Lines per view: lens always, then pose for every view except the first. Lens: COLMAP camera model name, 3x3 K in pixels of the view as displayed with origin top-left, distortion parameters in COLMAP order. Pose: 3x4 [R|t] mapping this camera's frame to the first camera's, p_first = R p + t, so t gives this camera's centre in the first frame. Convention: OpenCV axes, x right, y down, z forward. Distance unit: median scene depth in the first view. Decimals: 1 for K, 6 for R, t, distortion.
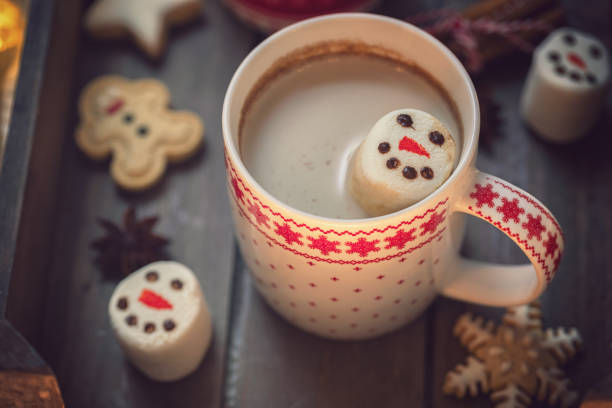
lens RADIAL K [[2087.6, 0, 306.0], [0, 2087.6, 204.0], [0, 0, 1]] dist [-0.029078, 1.156248]
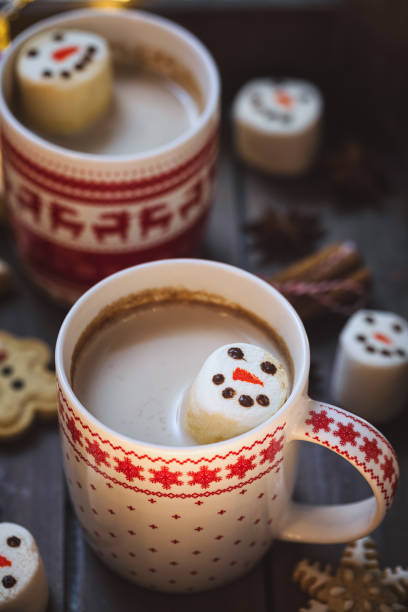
lens RADIAL K [[2087.6, 0, 204.0], [0, 2087.6, 306.0], [0, 0, 1]] dist [-0.029078, 1.156248]
pose [[0.994853, -0.053050, 0.086336, -0.054408], [0.067331, 0.982798, -0.171971, 0.110663], [-0.075728, 0.176899, 0.981311, 0.002729]]
